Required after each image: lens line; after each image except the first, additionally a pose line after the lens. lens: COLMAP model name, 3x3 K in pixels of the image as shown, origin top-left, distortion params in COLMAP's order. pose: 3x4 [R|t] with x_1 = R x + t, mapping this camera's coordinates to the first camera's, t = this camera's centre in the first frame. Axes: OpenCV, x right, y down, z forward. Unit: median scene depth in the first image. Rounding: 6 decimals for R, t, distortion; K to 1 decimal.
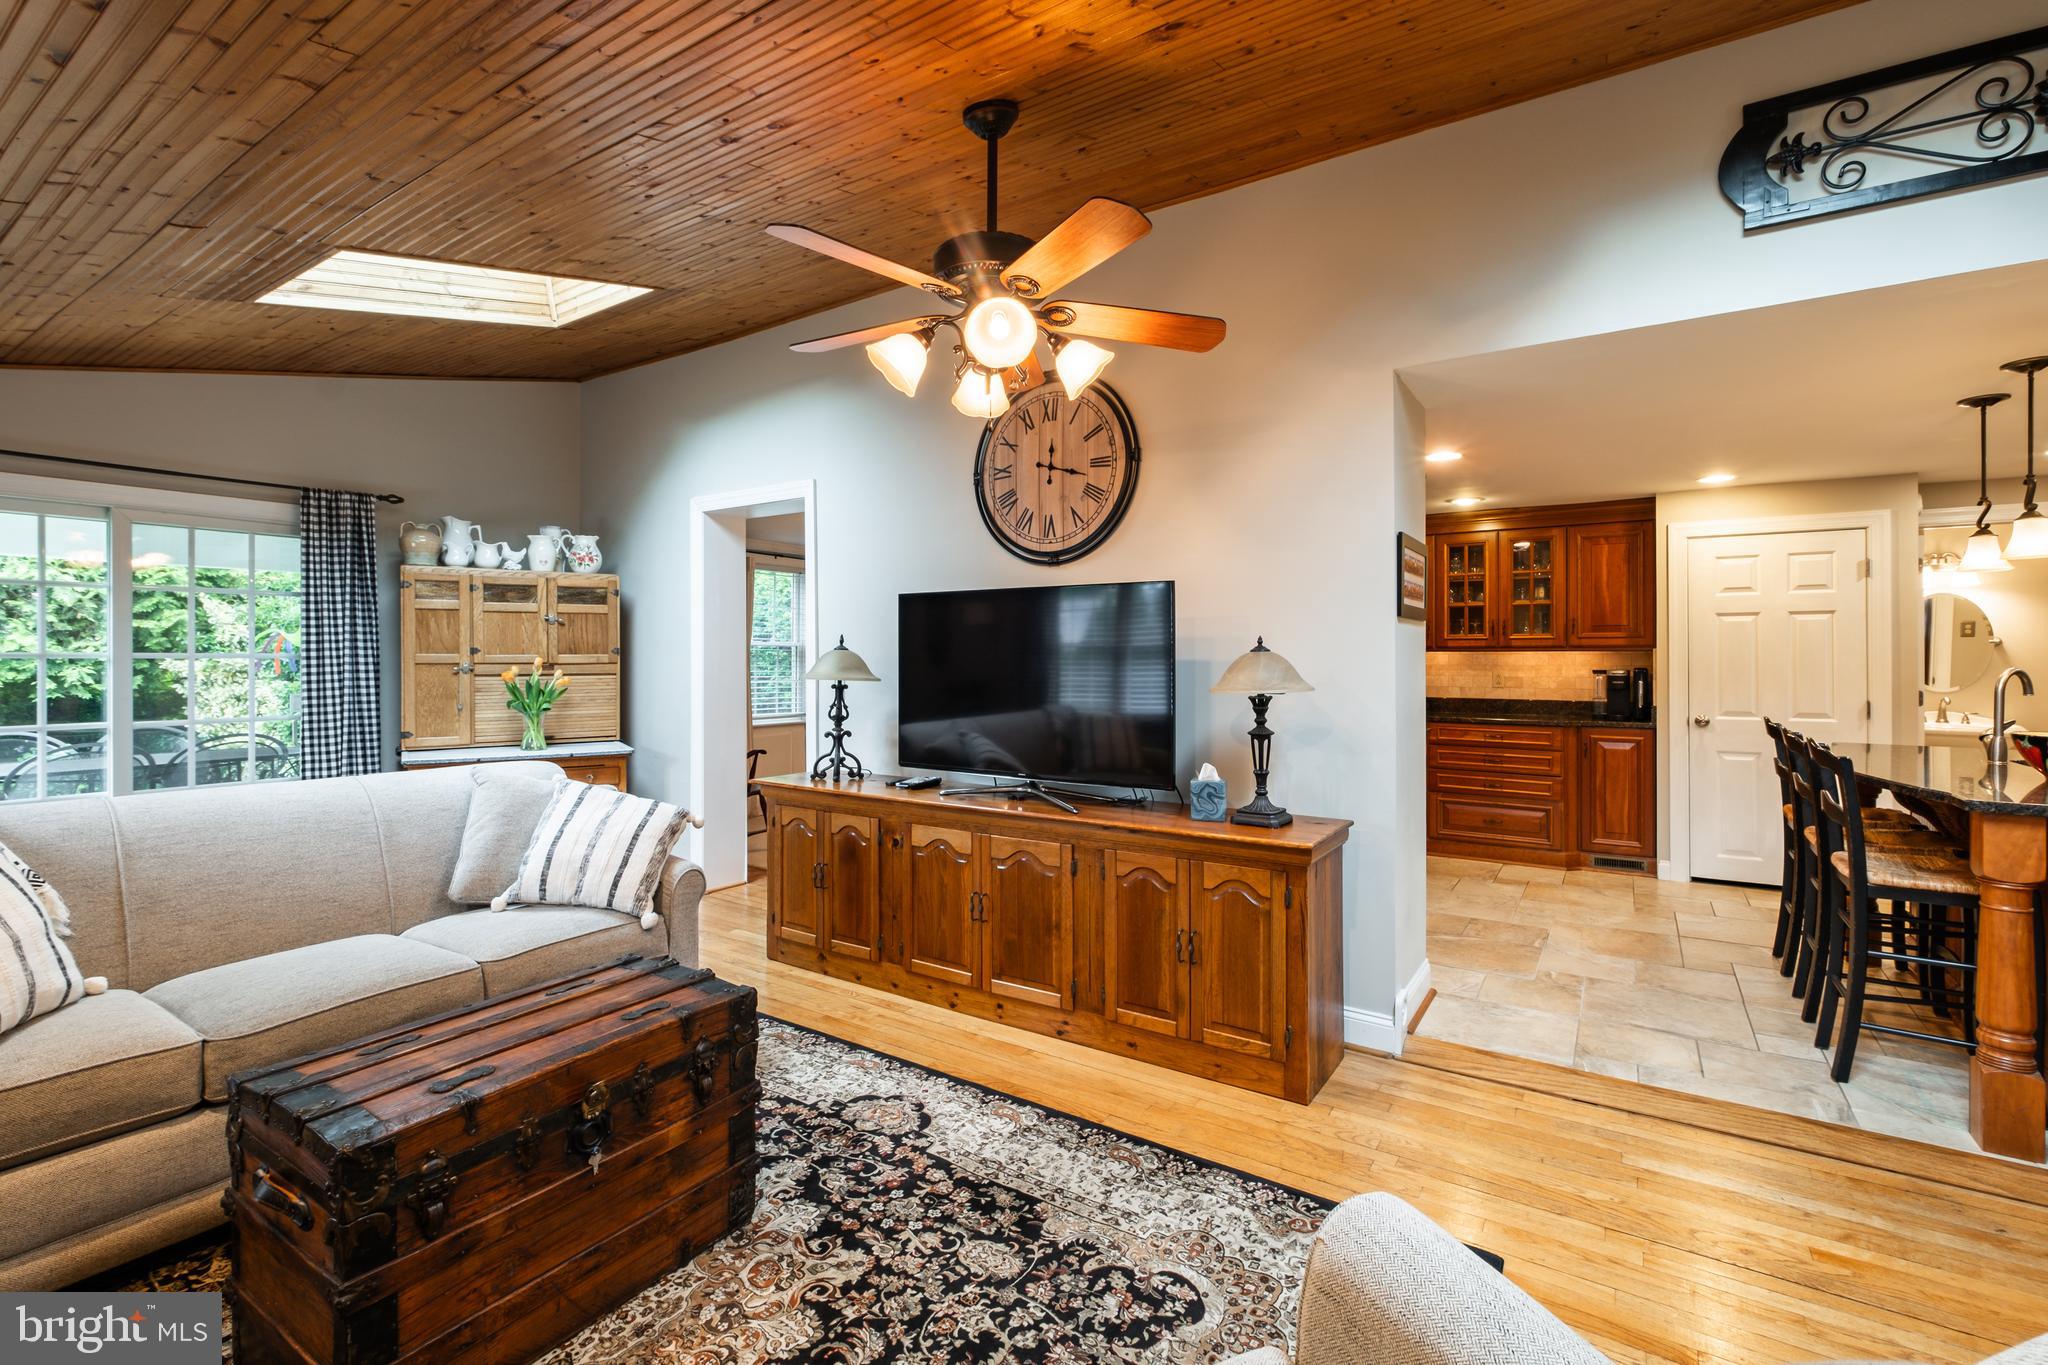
lens RADIAL K [[902.0, 0, 1043.9], [0, 902.0, 653.2], [0, 0, 1]] dist [-0.002139, -0.000062]
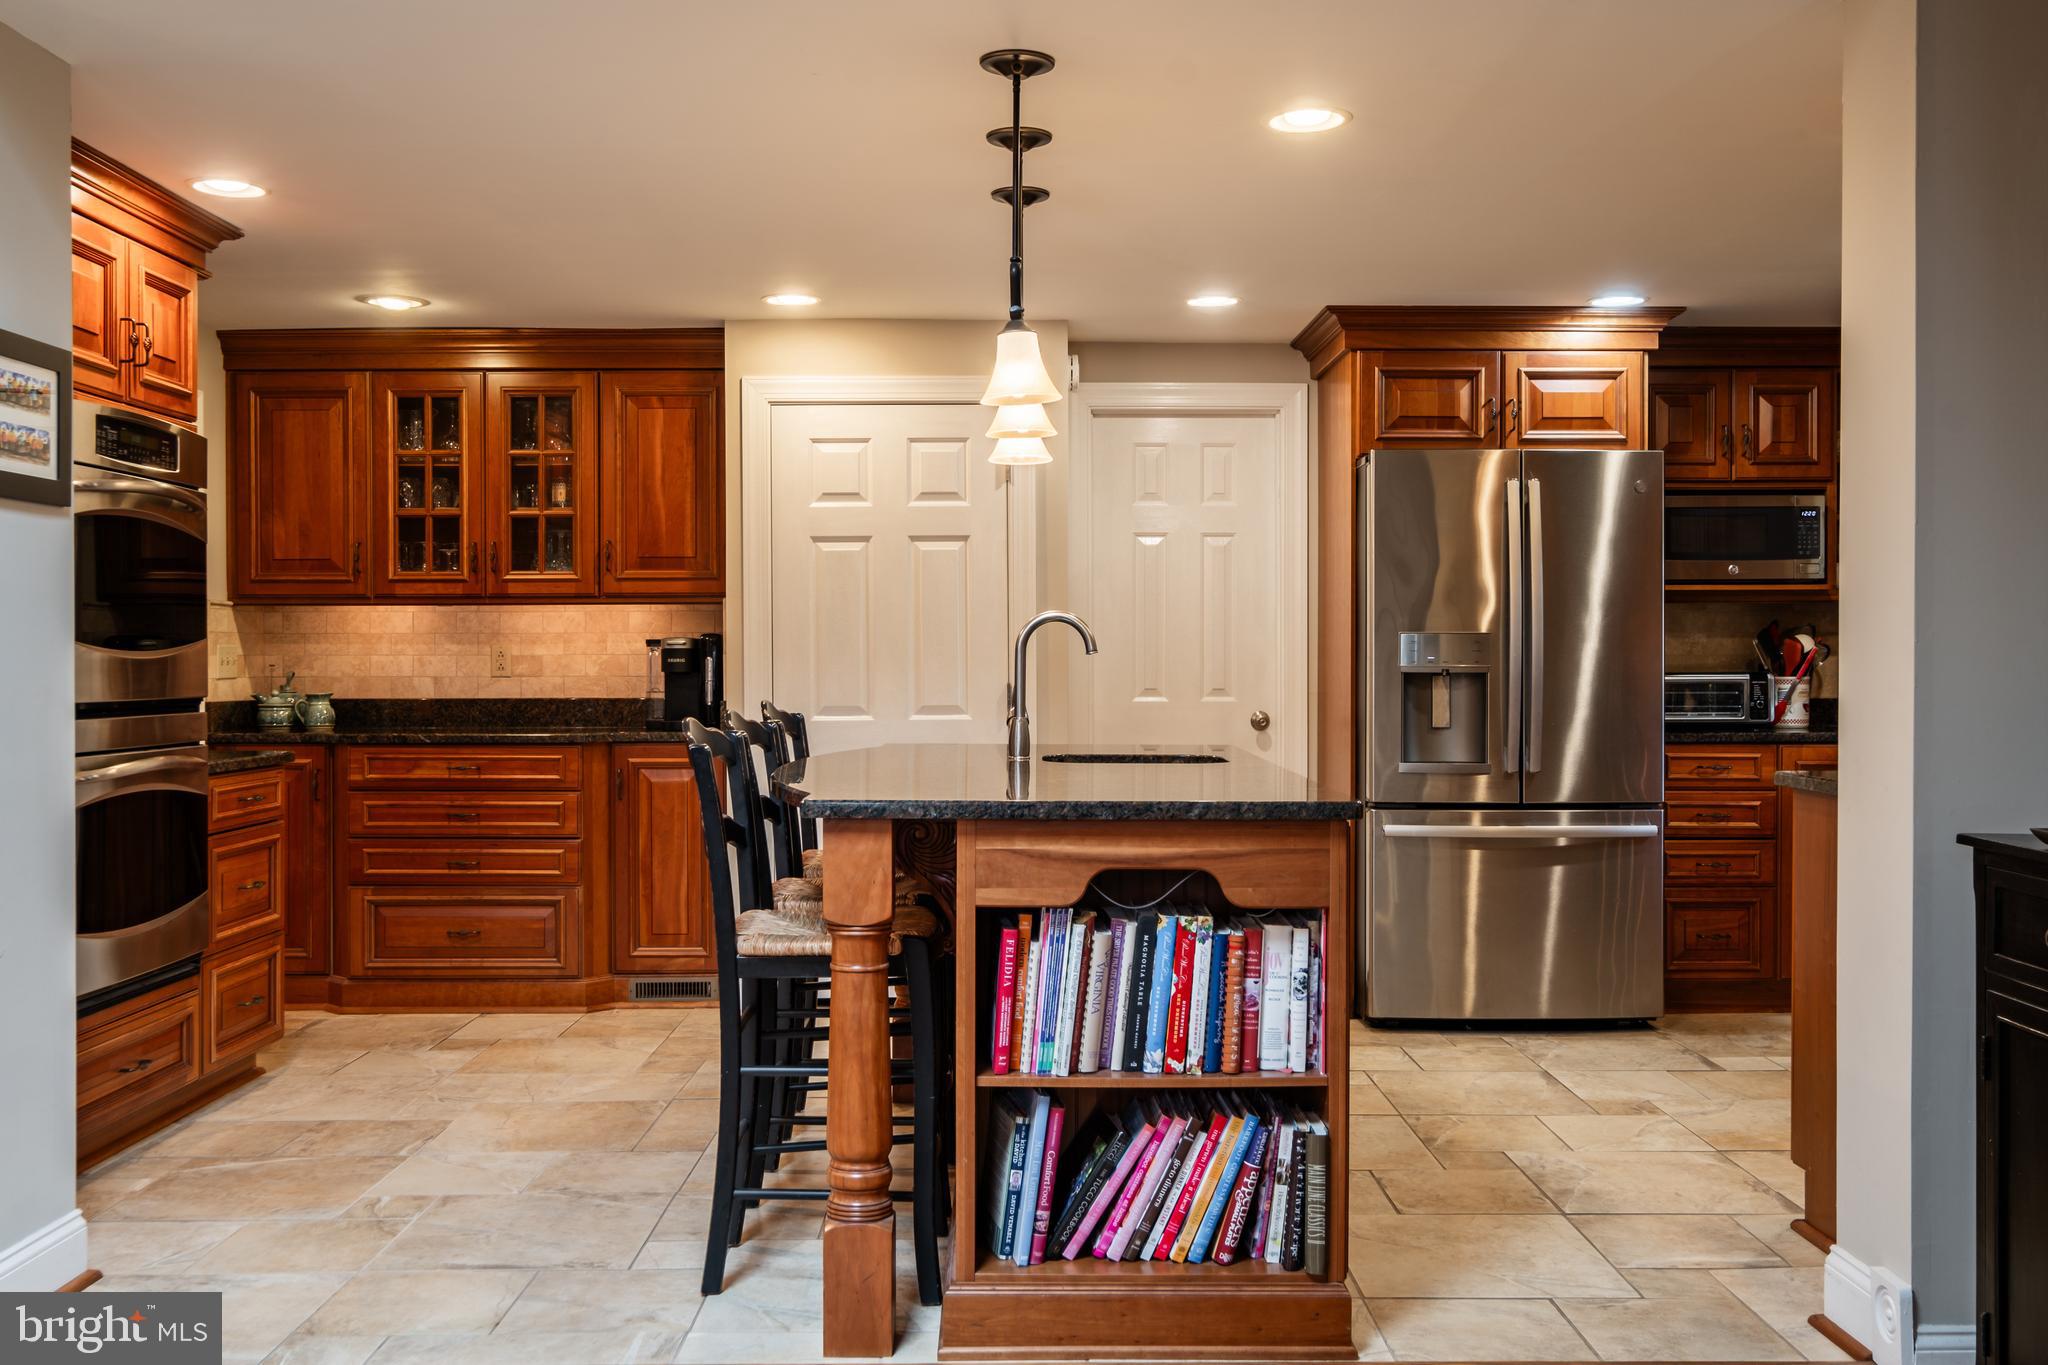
lens RADIAL K [[1870.7, 0, 1026.2], [0, 1870.7, 670.5], [0, 0, 1]] dist [0.007070, 0.000000]
pose [[0.836806, -0.006985, 0.547455, 0.189204], [0.000353, 0.999925, 0.012218, 0.024330], [-0.547500, -0.010031, 0.836746, -0.070282]]
